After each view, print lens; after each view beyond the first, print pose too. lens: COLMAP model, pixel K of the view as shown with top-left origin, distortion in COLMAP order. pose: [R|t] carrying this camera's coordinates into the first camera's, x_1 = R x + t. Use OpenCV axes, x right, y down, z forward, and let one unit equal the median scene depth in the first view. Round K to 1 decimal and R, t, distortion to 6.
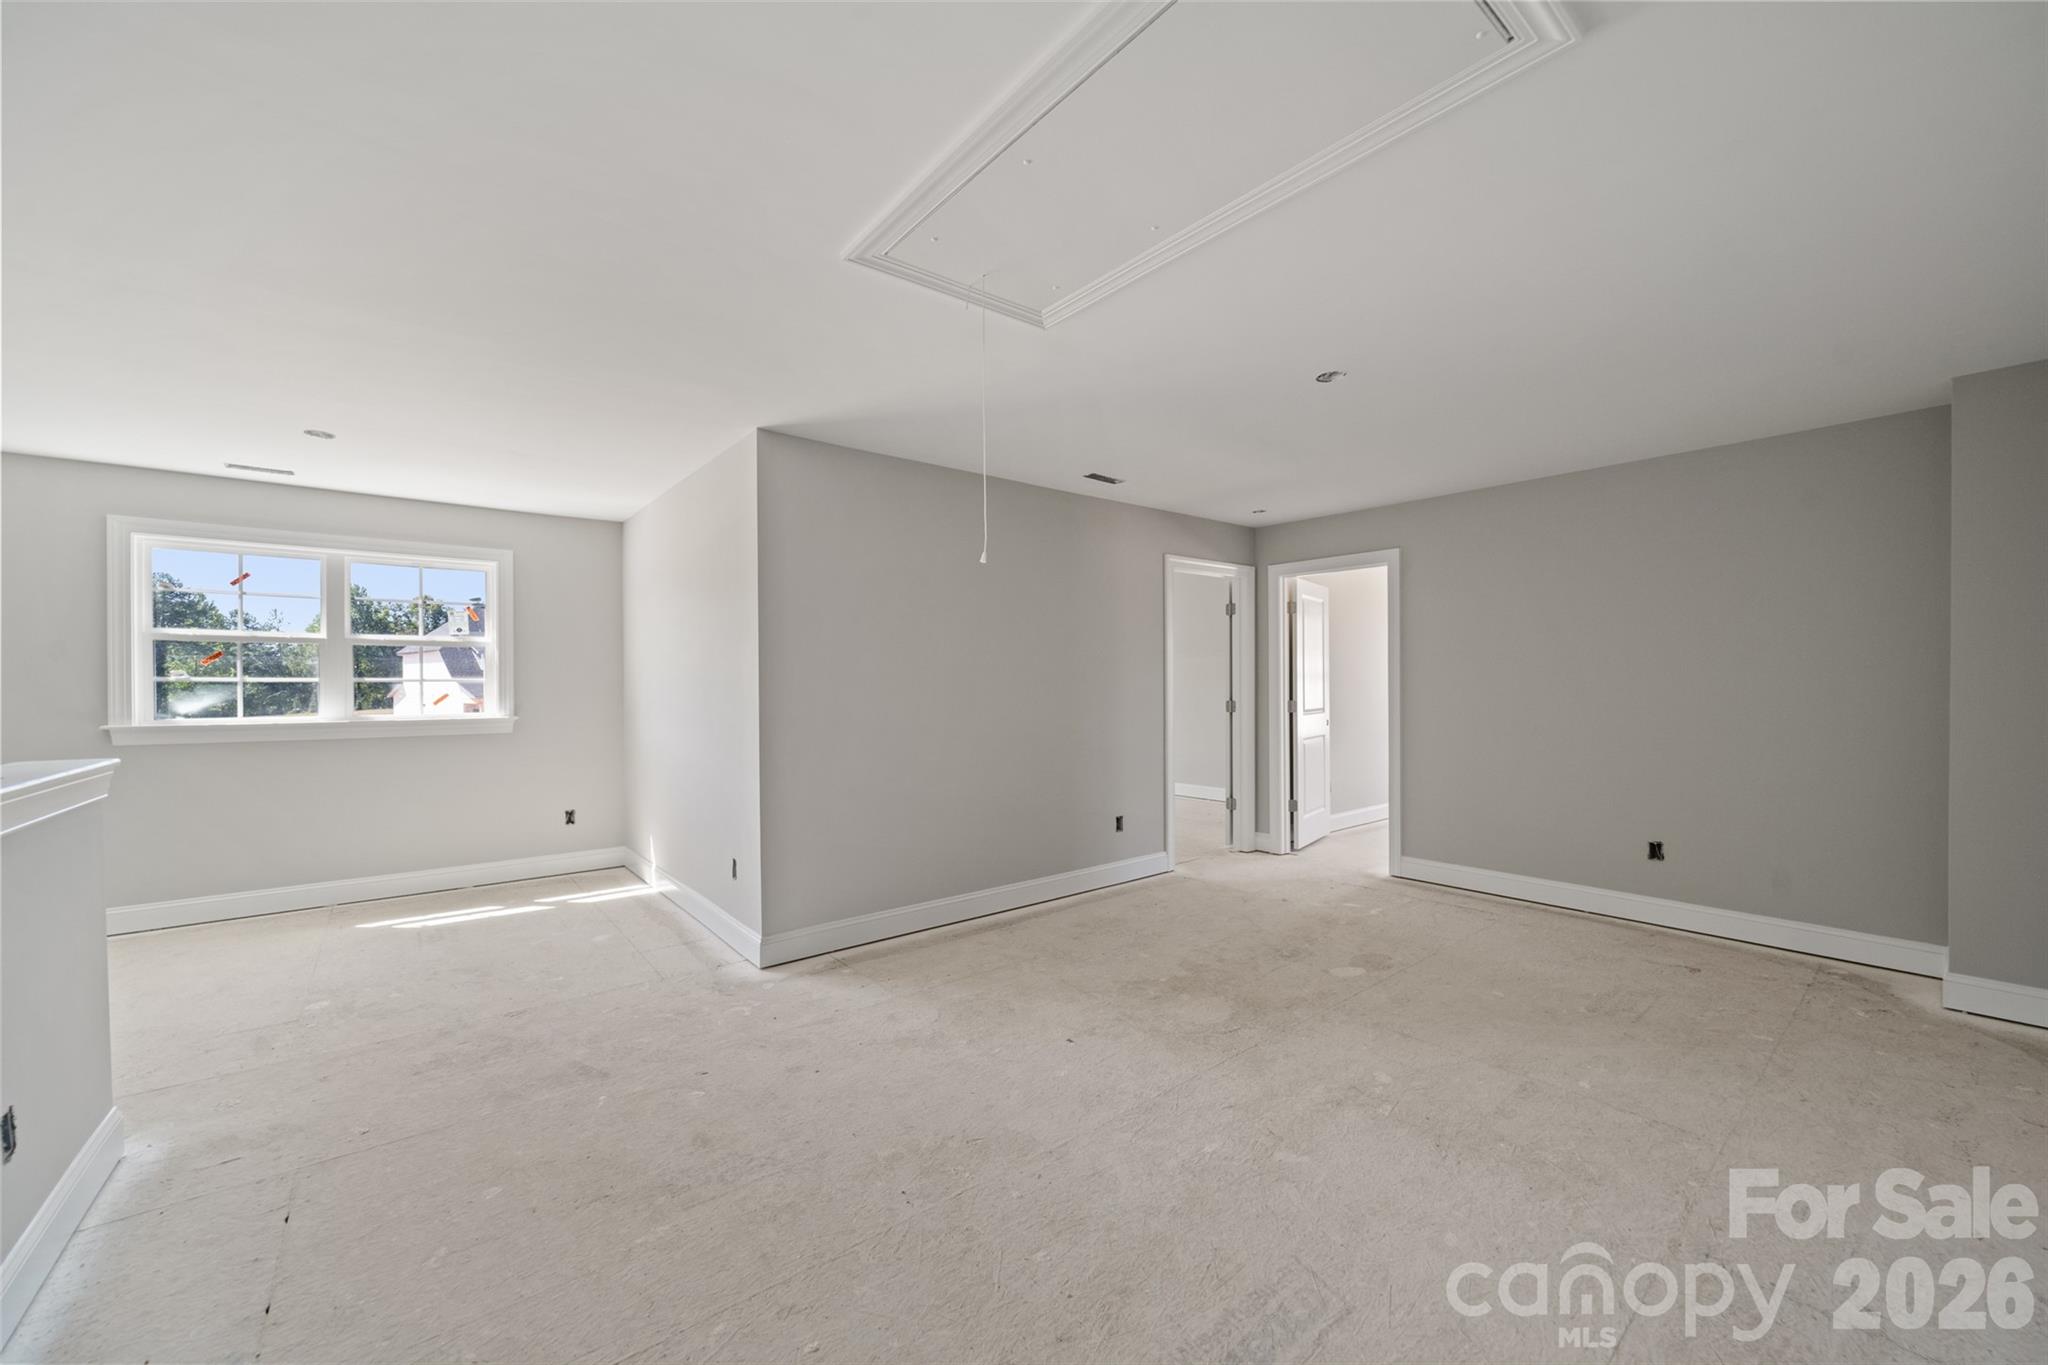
lens RADIAL K [[790.3, 0, 1024.8], [0, 790.3, 686.5], [0, 0, 1]] dist [-0.013060, 0.001858]
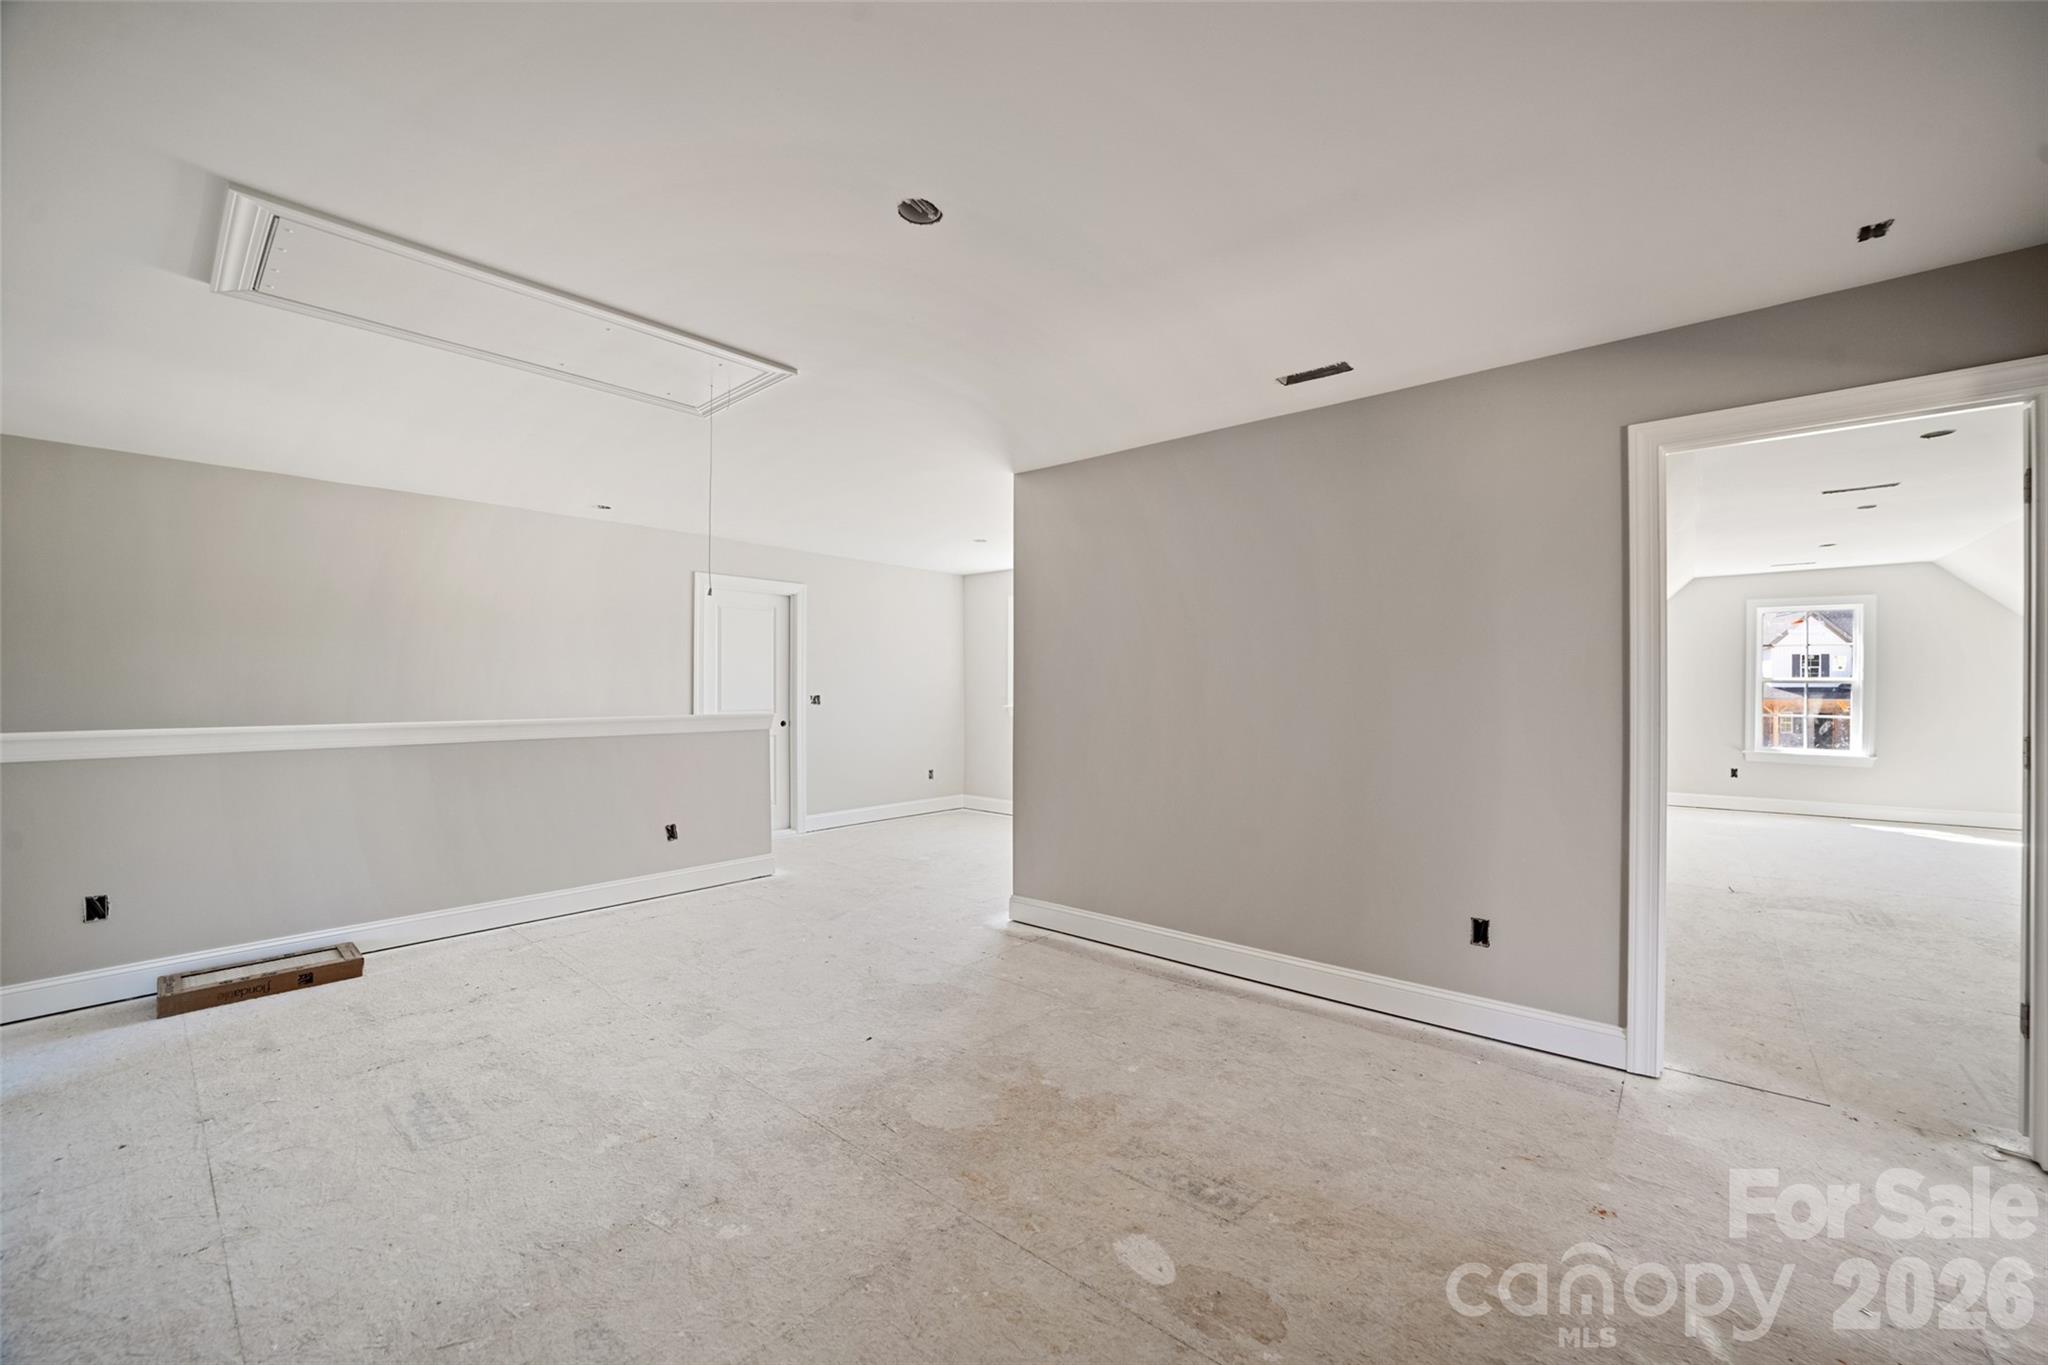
lens RADIAL K [[790.3, 0, 1024.6], [0, 790.3, 685.2], [0, 0, 1]] dist [-0.013060, 0.001858]
pose [[0.173202, 0.001433, -0.984885, 0.876362], [-0.001943, 0.999997, 0.001113, -0.004242], [0.984884, 0.001721, 0.173204, 0.823388]]
